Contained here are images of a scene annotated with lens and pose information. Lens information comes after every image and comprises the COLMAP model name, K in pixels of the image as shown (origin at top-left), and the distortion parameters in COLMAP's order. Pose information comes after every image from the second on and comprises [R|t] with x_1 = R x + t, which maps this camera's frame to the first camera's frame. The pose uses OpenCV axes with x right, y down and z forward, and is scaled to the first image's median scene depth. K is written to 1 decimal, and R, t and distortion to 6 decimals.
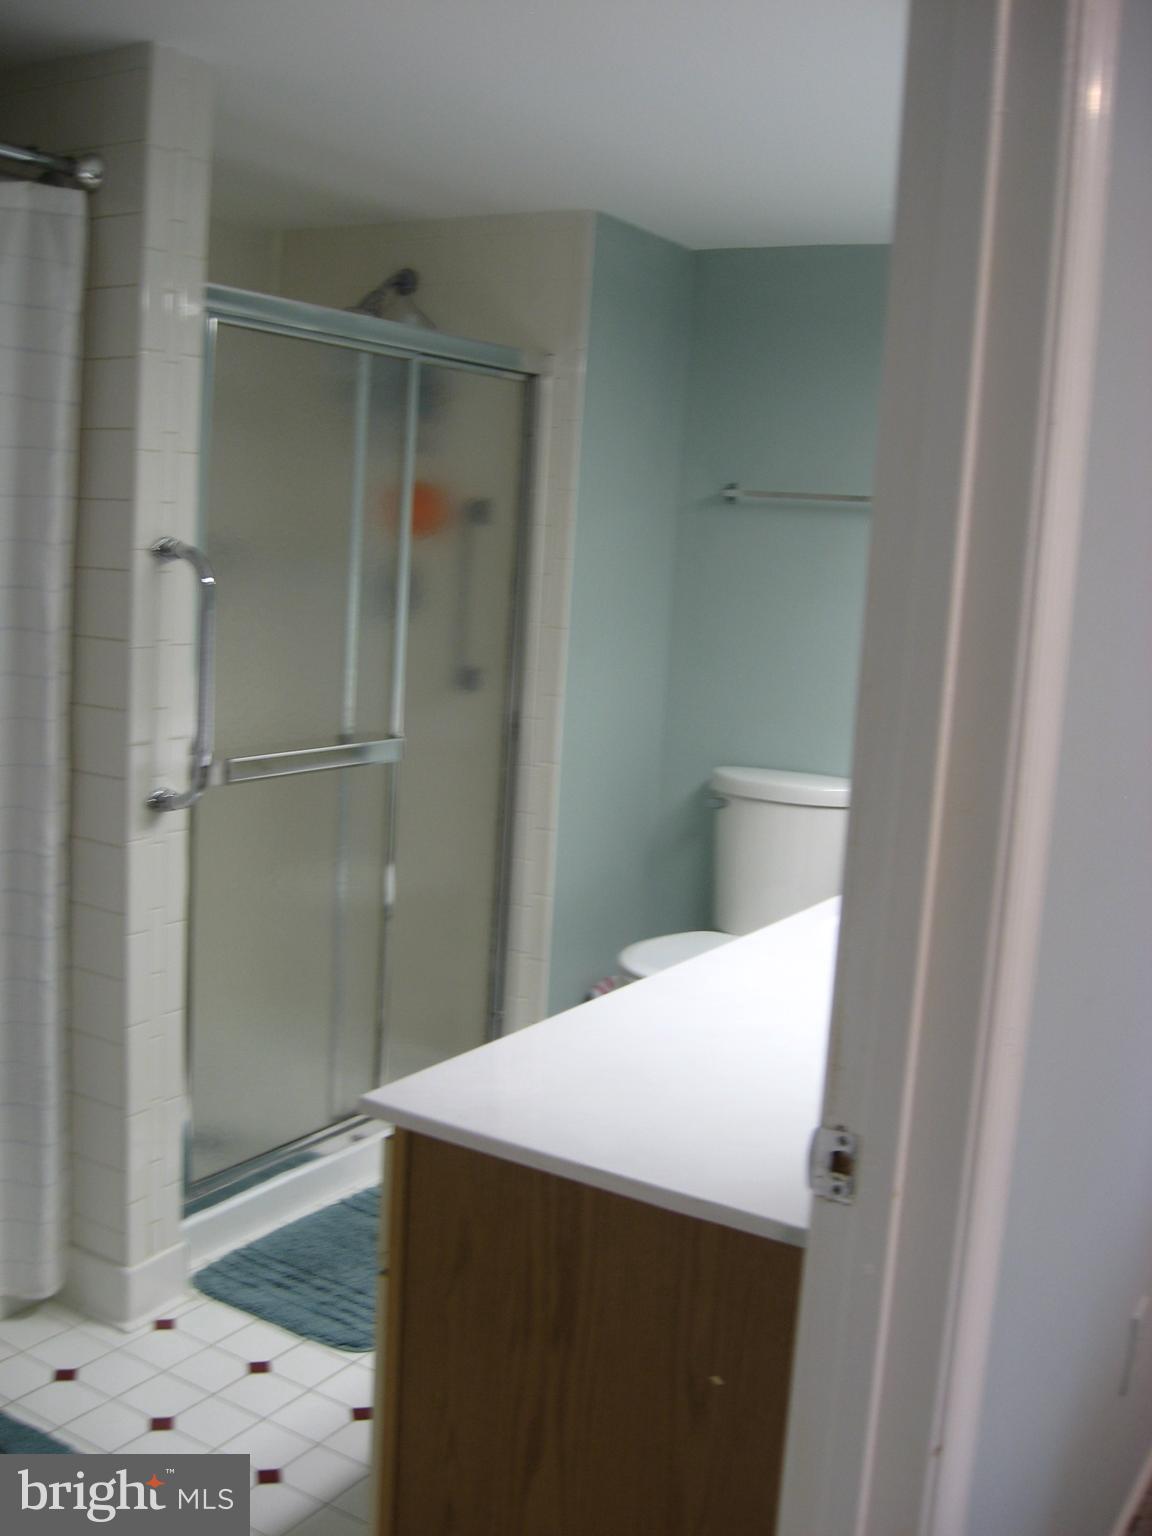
lens RADIAL K [[1595.6, 0, 581.1], [0, 1595.6, 761.7], [0, 0, 1]] dist [-0.119435, 0.000000]
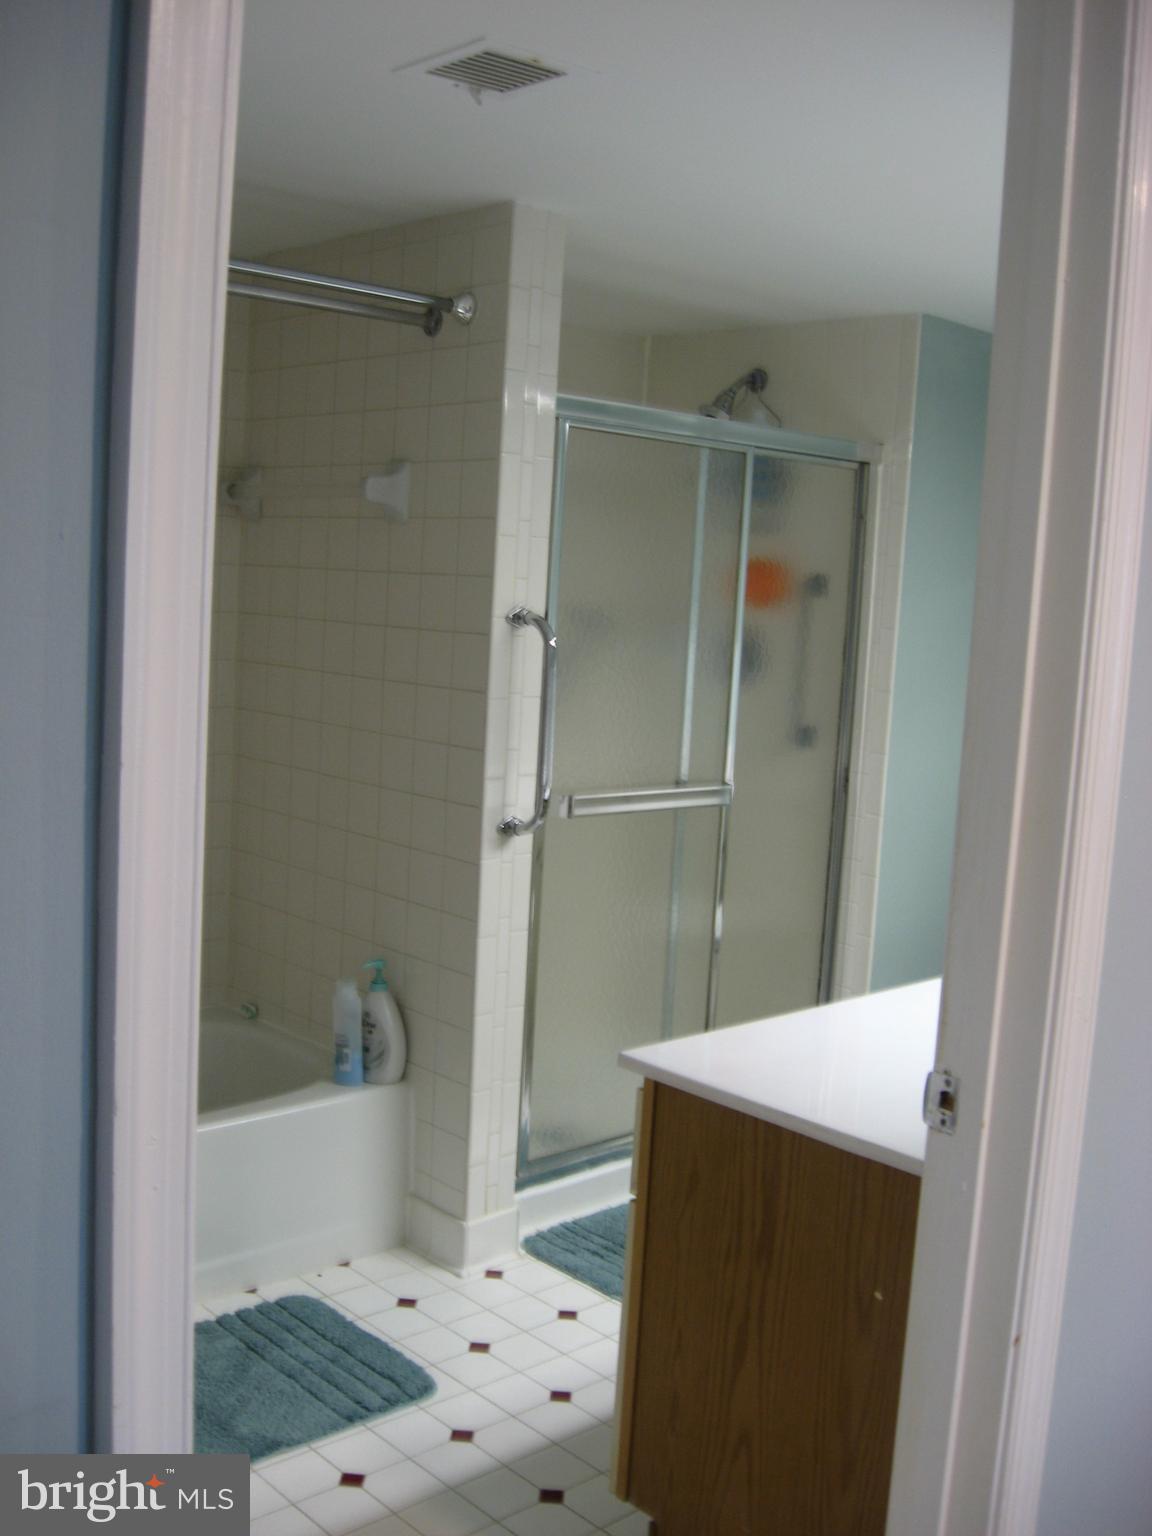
lens RADIAL K [[1595.6, 0, 571.5], [0, 1595.6, 775.3], [0, 0, 1]] dist [-0.119435, 0.000000]
pose [[0.963432, 0.028064, -0.266481, 0.095113], [-0.037520, 0.998832, -0.030457, 0.020225], [0.265315, 0.039341, 0.963359, -0.144279]]
